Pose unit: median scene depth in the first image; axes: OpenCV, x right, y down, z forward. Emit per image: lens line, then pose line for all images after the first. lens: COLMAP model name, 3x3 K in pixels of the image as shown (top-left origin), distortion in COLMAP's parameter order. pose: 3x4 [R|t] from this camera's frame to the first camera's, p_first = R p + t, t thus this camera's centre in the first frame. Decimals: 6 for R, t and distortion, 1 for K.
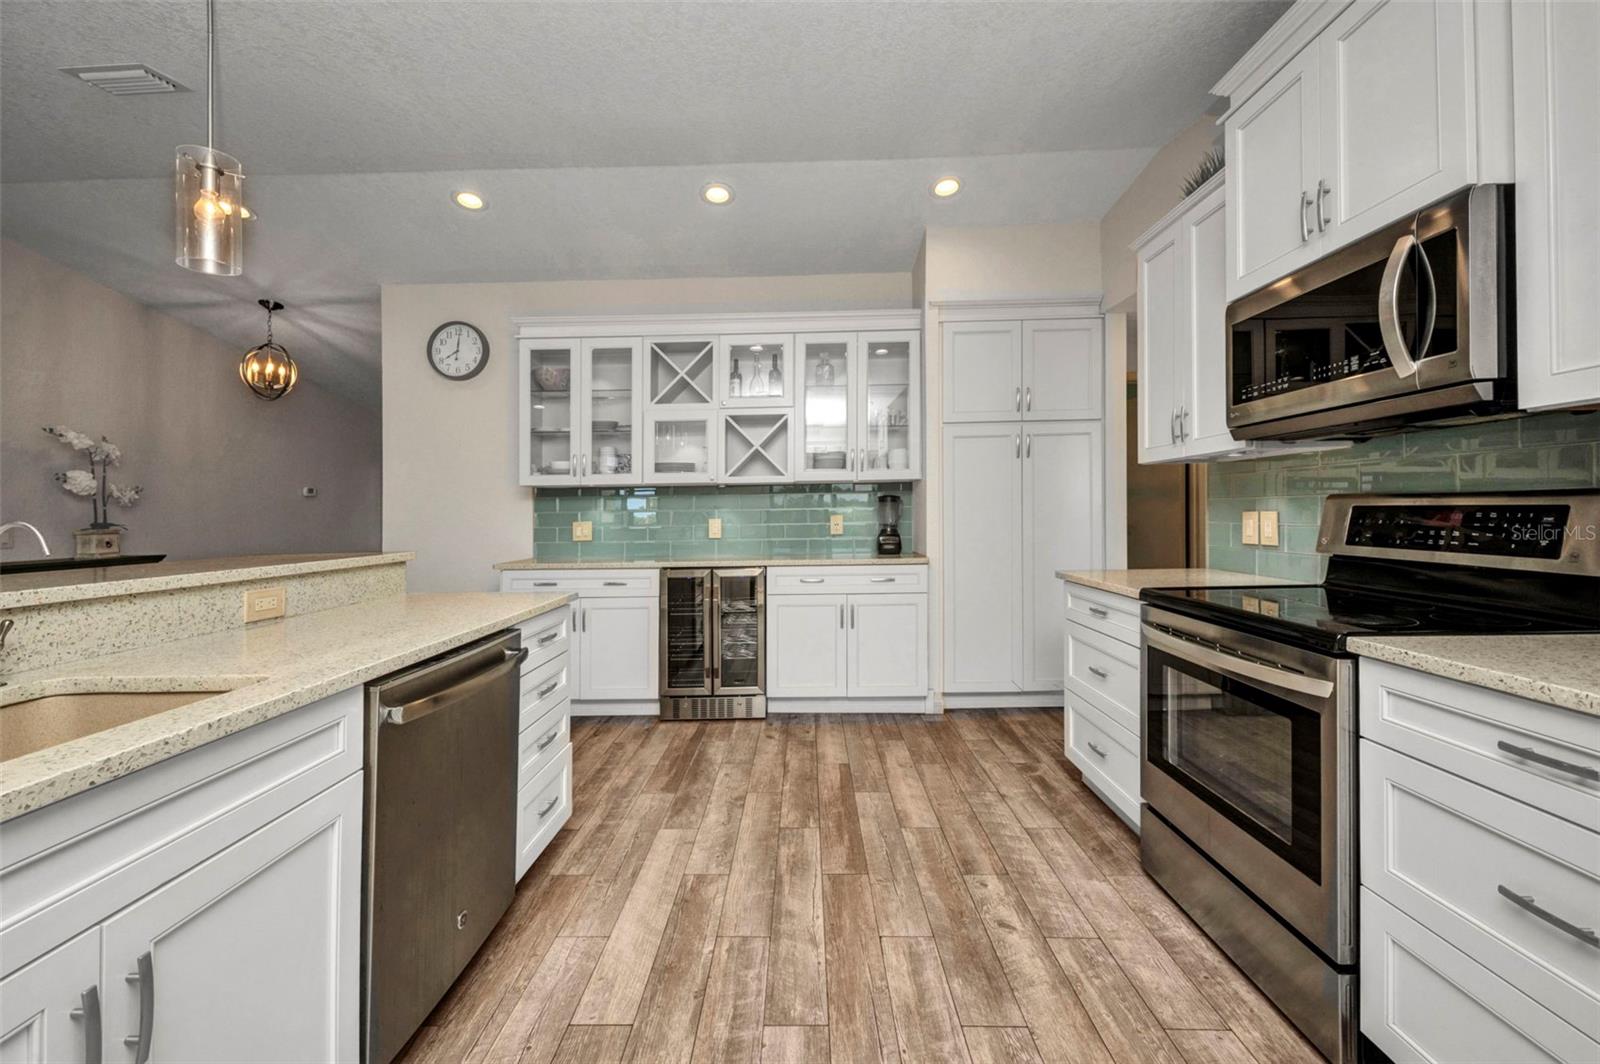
lens RADIAL K [[646.5, 0, 785.4], [0, 646.5, 501.6], [0, 0, 1]] dist [0.015390, -0.003441]
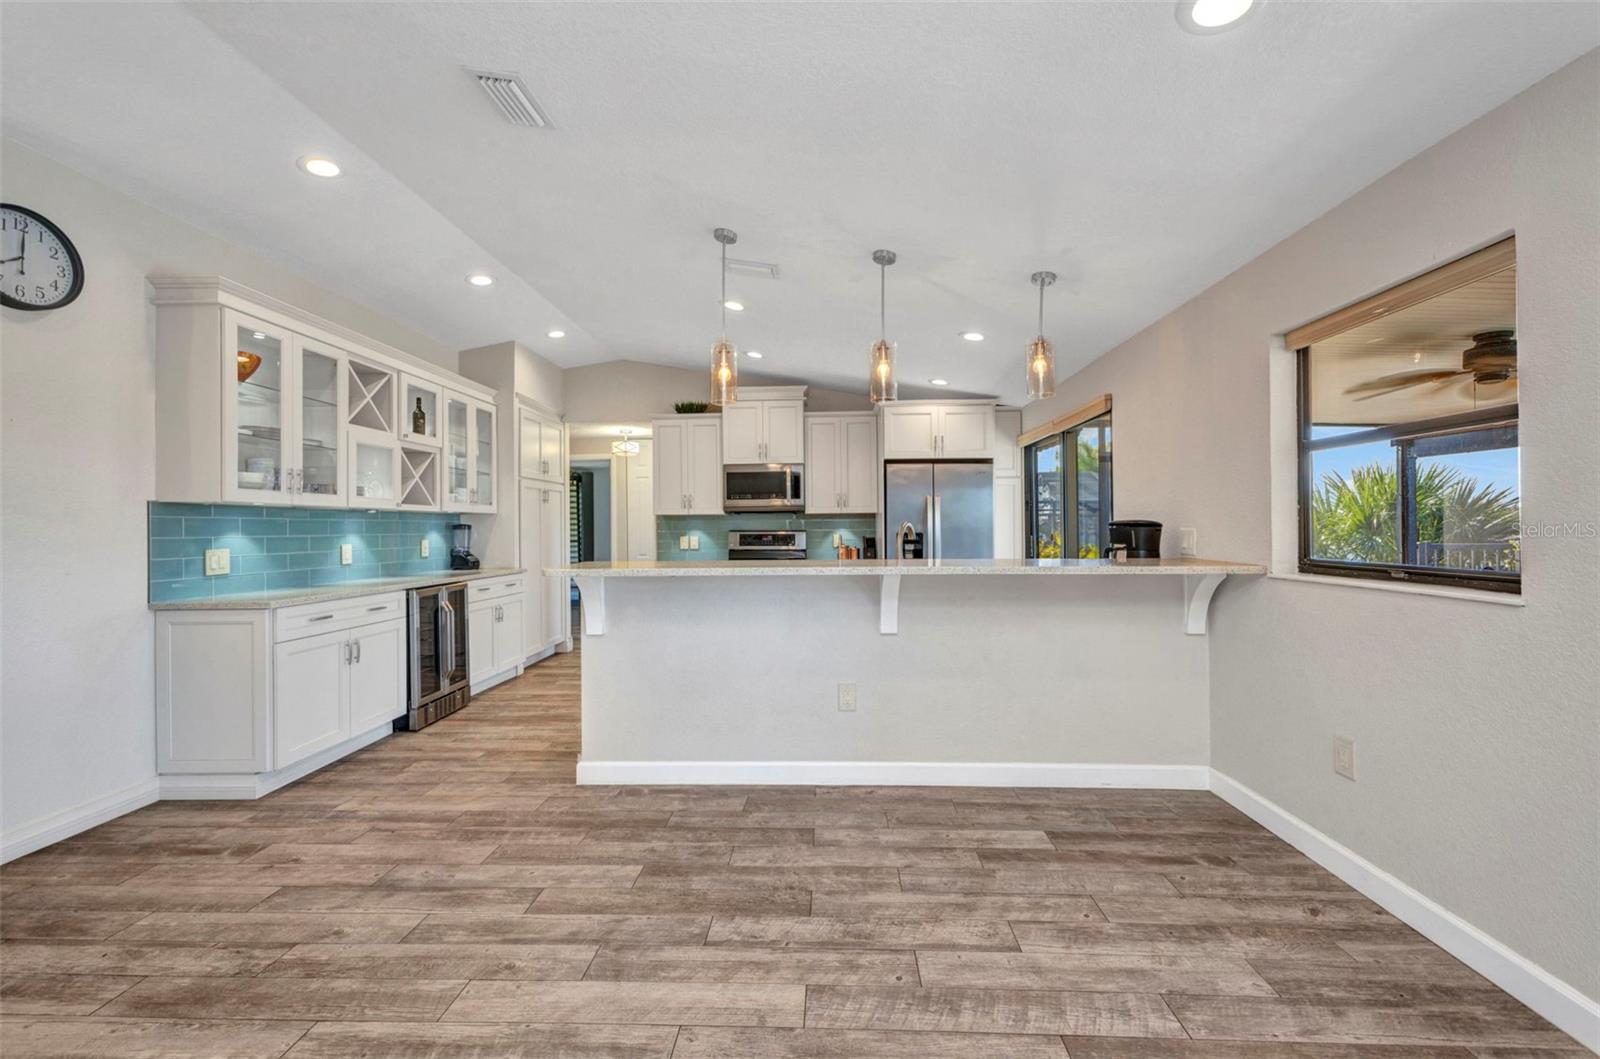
lens RADIAL K [[646.1, 0, 807.4], [0, 646.1, 529.6], [0, 0, 1]] dist [0.017929, -0.003520]
pose [[0.012137, 0.014062, 0.999827, -1.930402], [-0.007692, 0.999873, -0.013969, 0.022012], [-0.999897, -0.007522, 0.012244, 0.515548]]
